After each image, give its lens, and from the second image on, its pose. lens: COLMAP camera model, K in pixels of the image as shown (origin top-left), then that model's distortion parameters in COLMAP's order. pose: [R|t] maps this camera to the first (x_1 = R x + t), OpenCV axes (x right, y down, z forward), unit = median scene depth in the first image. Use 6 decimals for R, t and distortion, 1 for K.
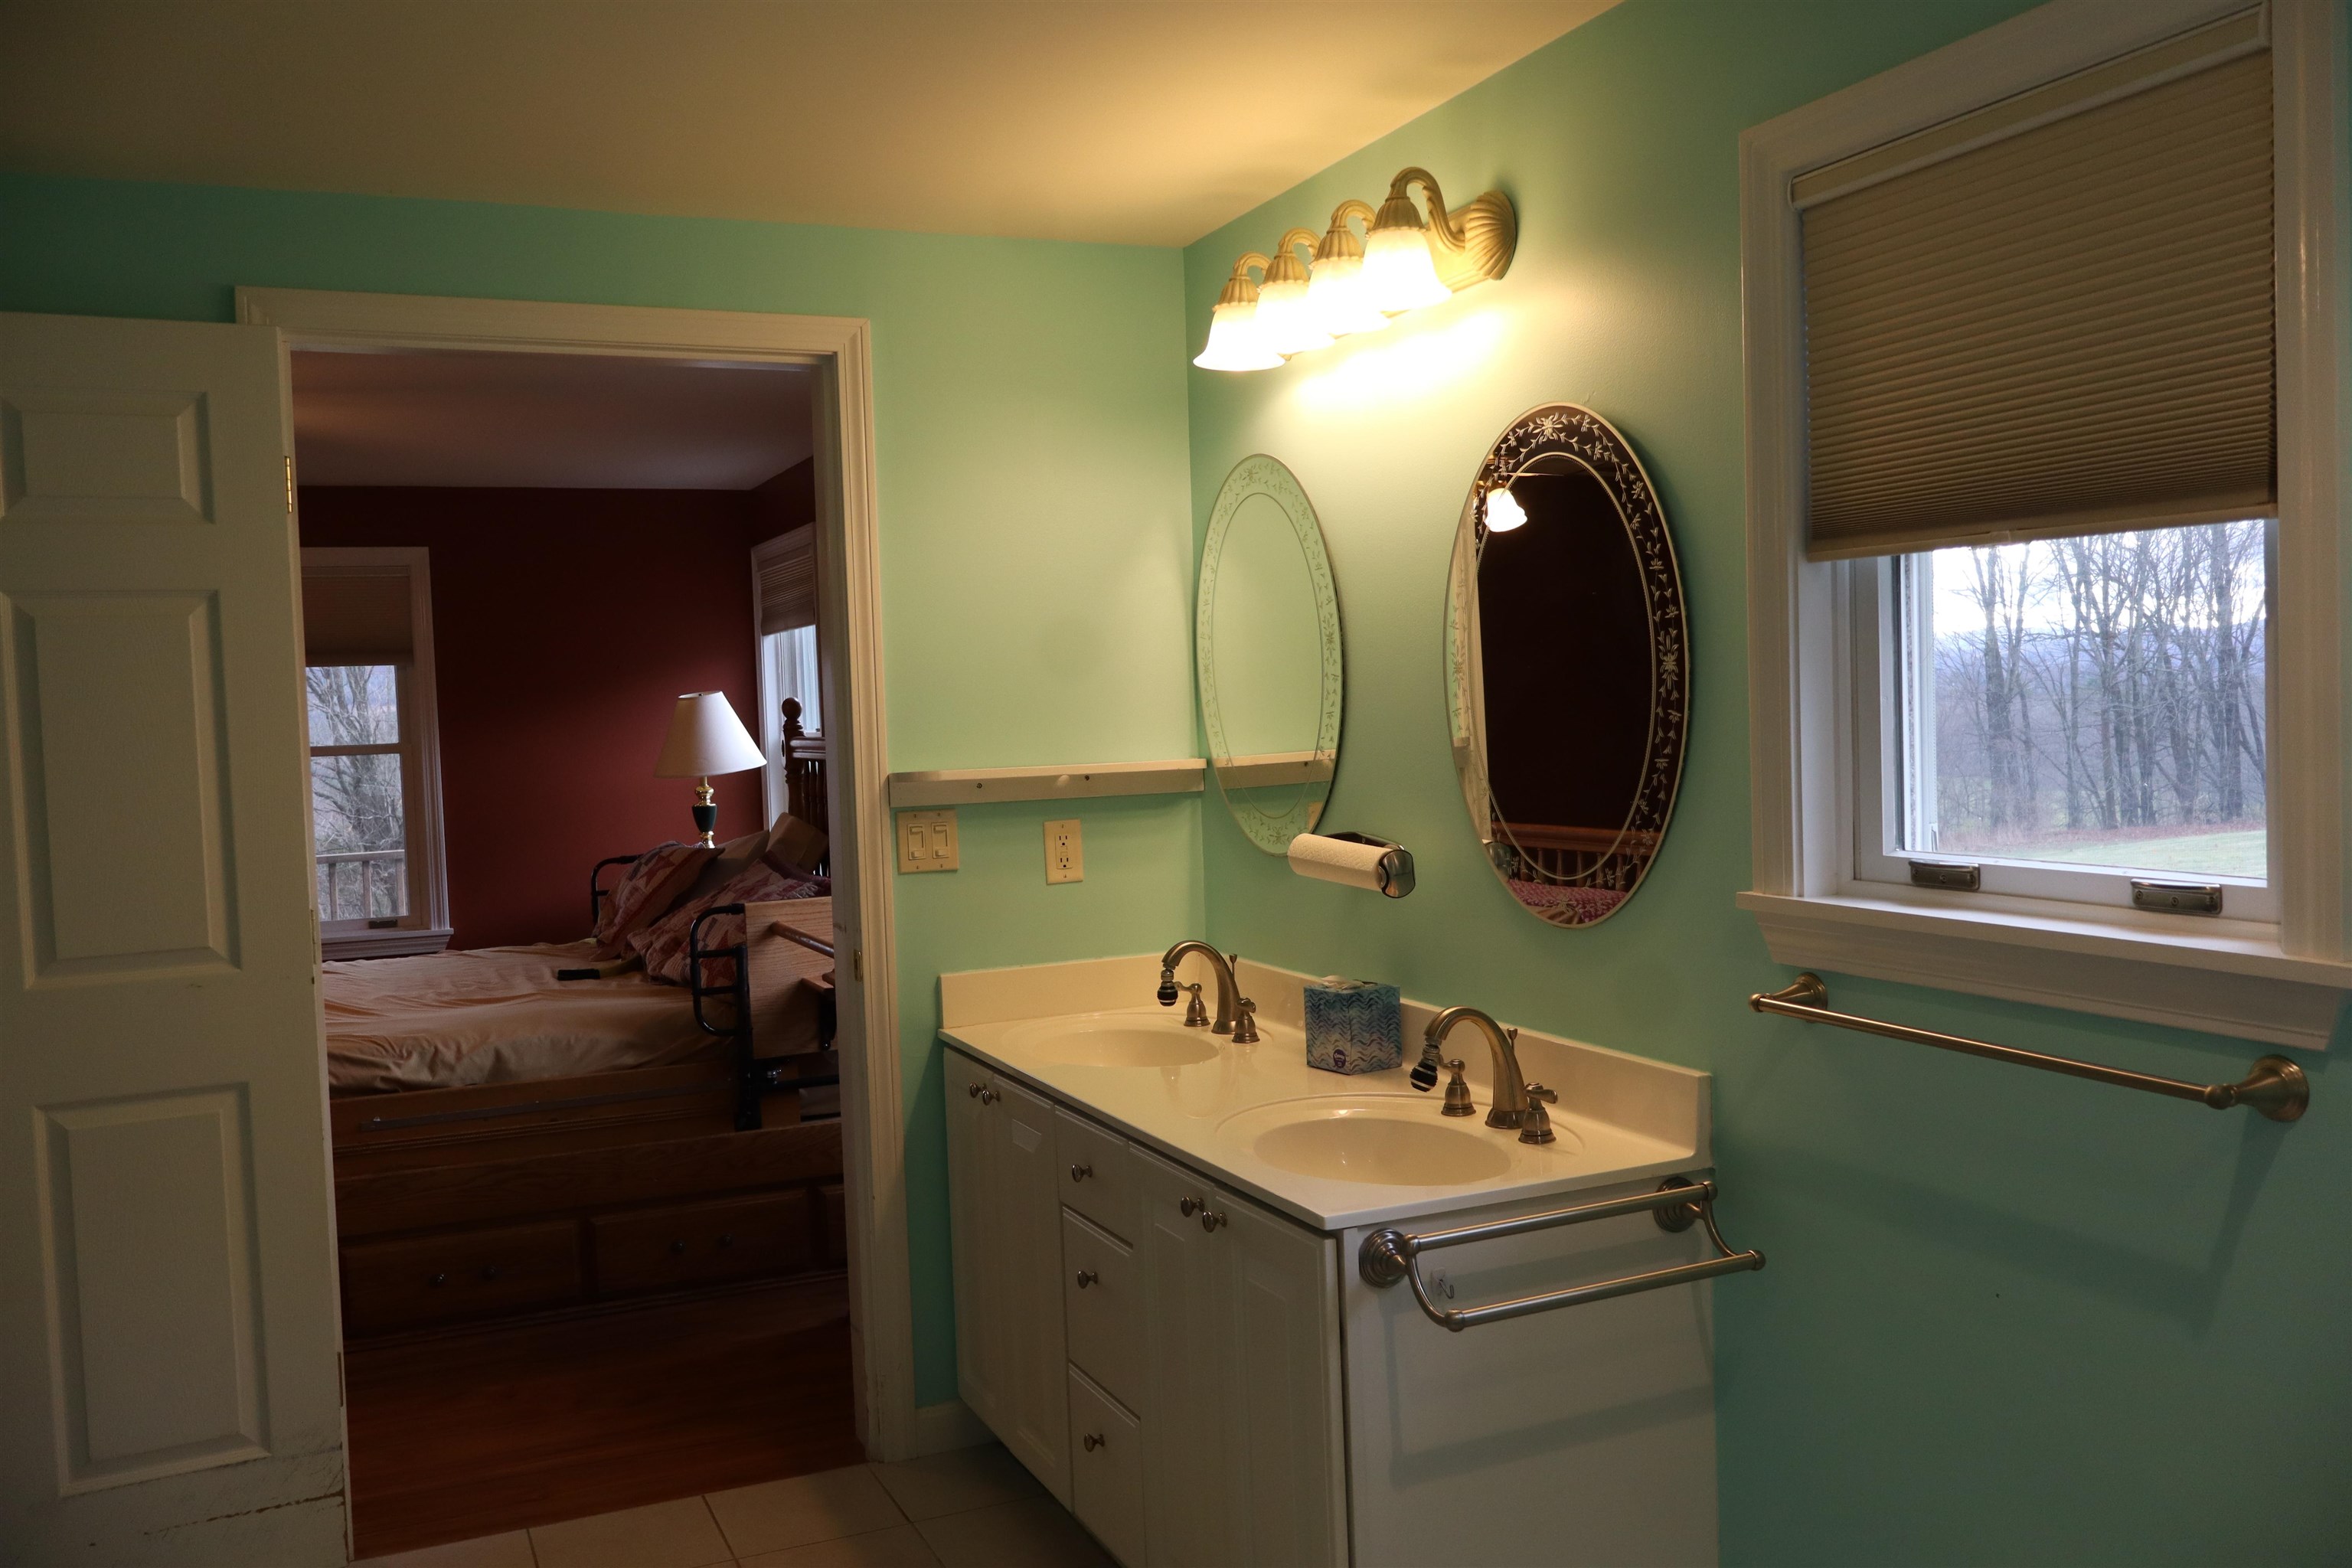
lens RADIAL K [[1950.9, 0, 1176.0], [0, 1950.9, 784.0], [0, 0, 1]] dist [-0.005229, 0.005333]
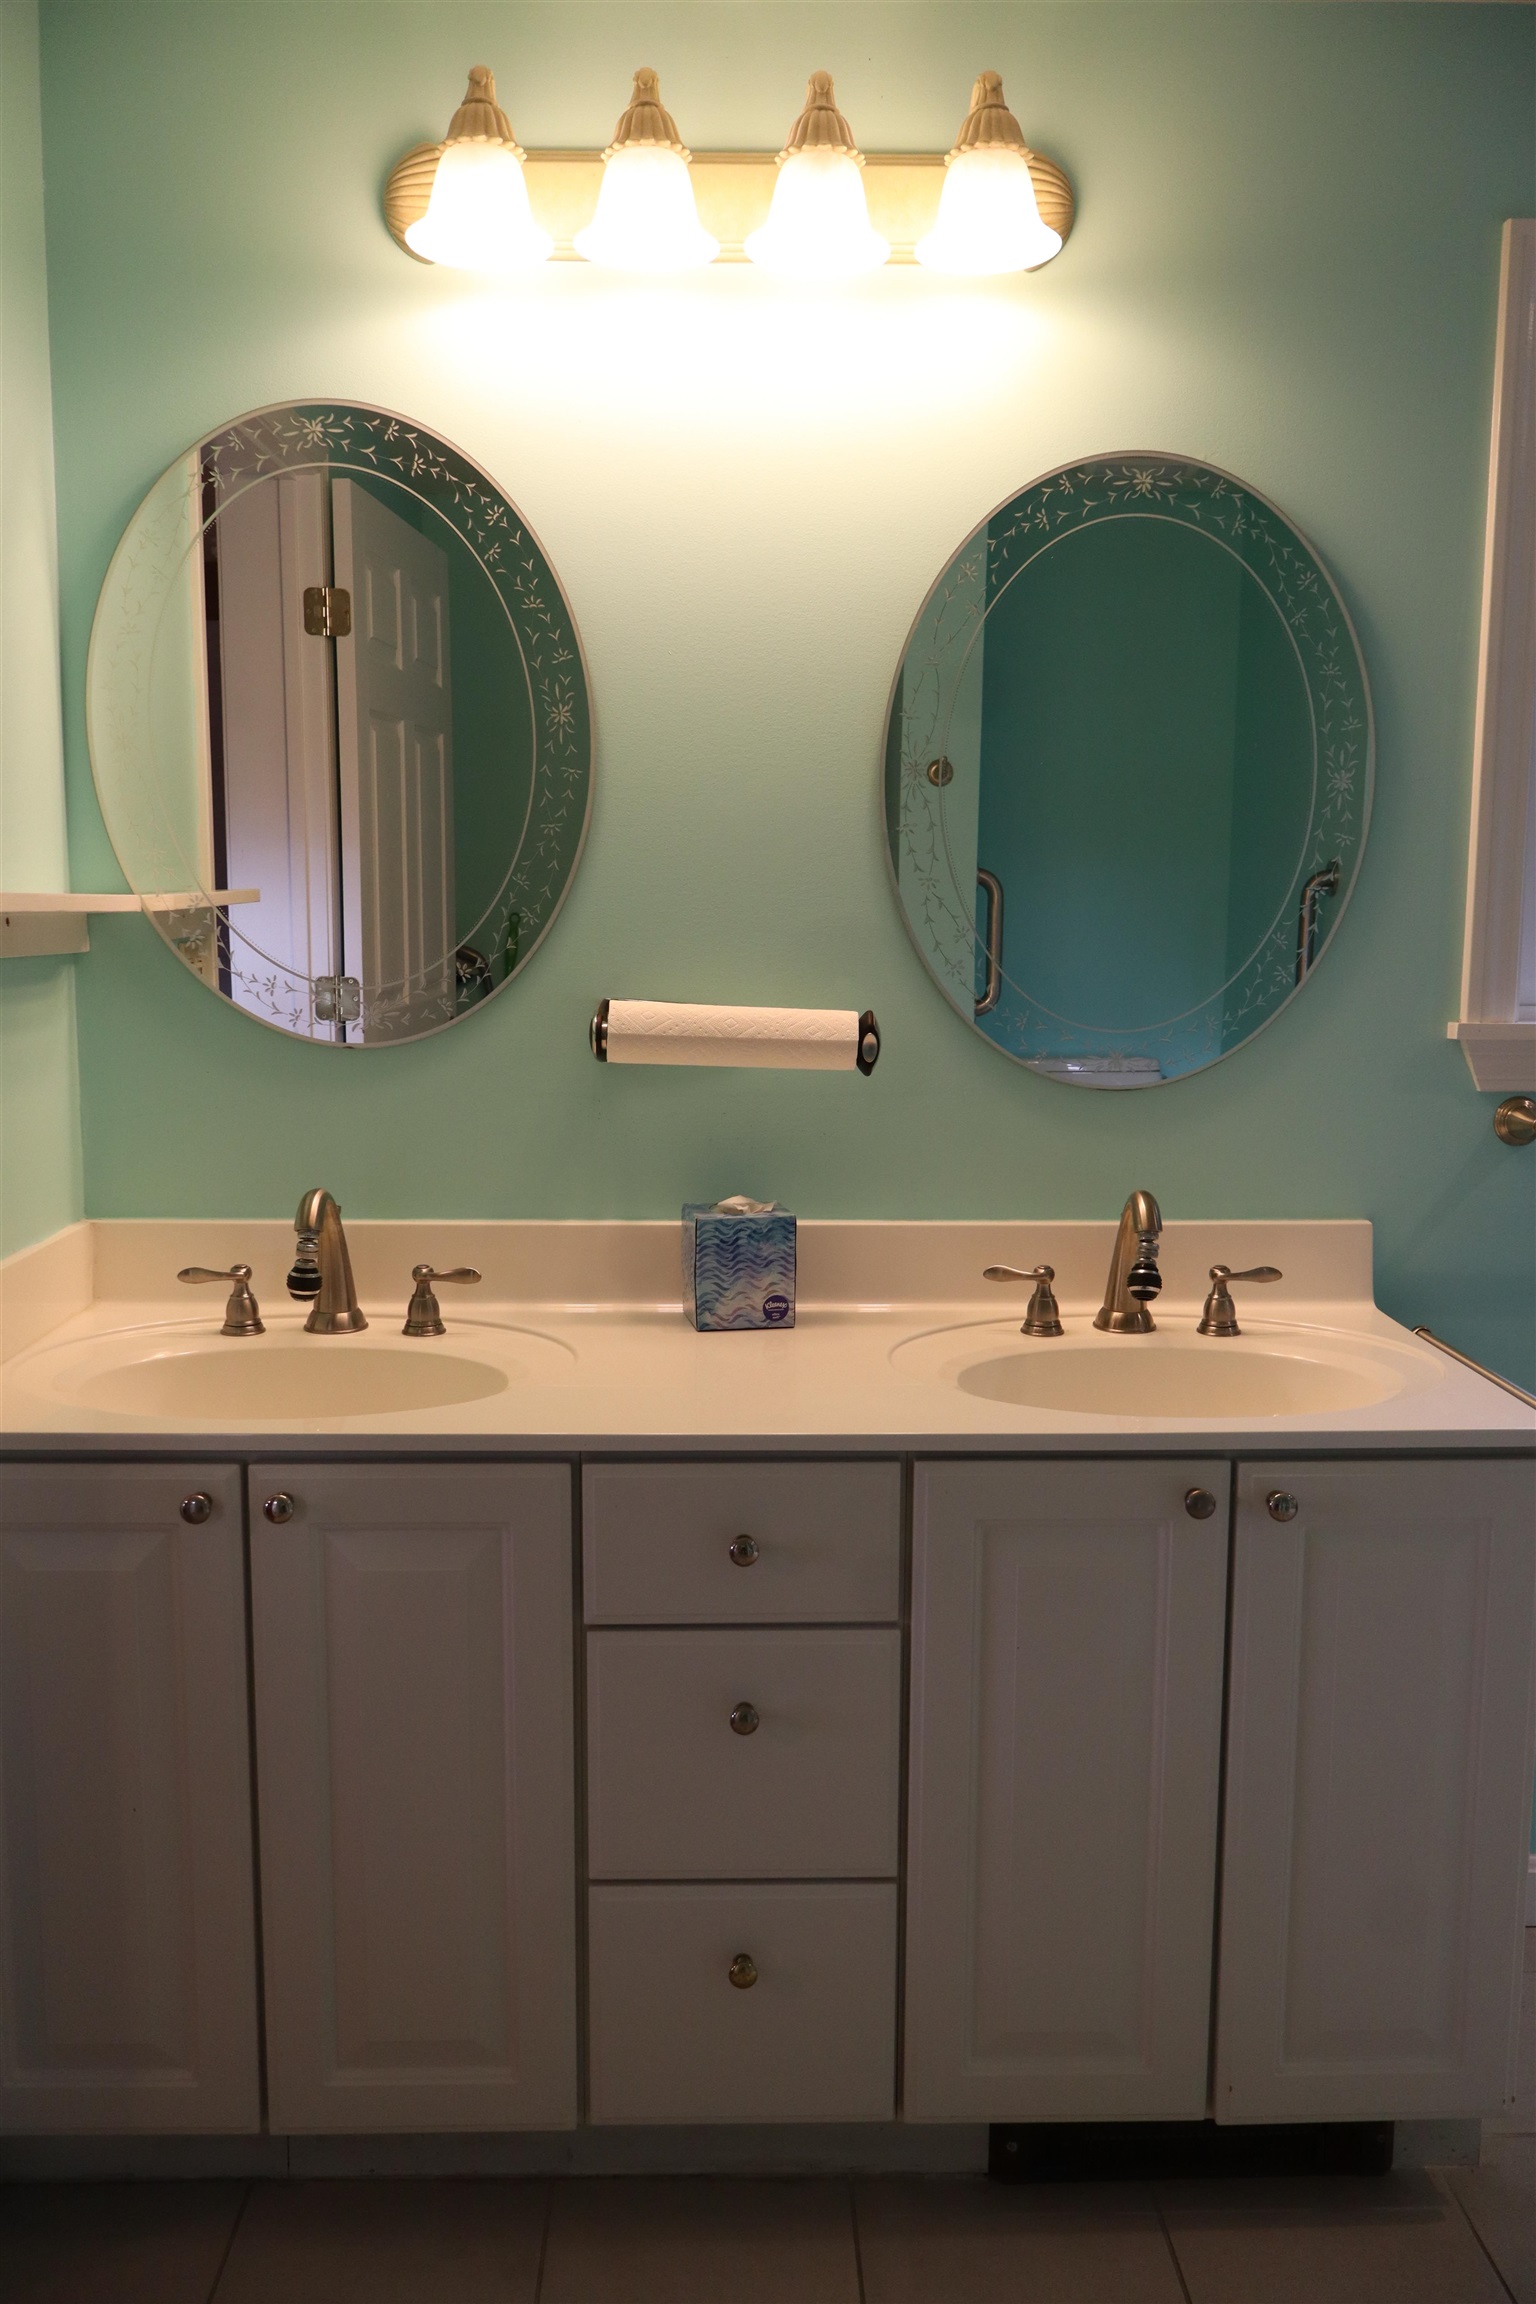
lens RADIAL K [[1911.1, 0, 768.0], [0, 1911.1, 1152.0], [0, 0, 1]] dist [-0.005229, 0.005333]
pose [[0.374512, -0.081760, 0.923610, -0.636917], [0.021920, 0.996607, 0.079334, 0.031756], [-0.926963, -0.009466, 0.375034, 0.841981]]
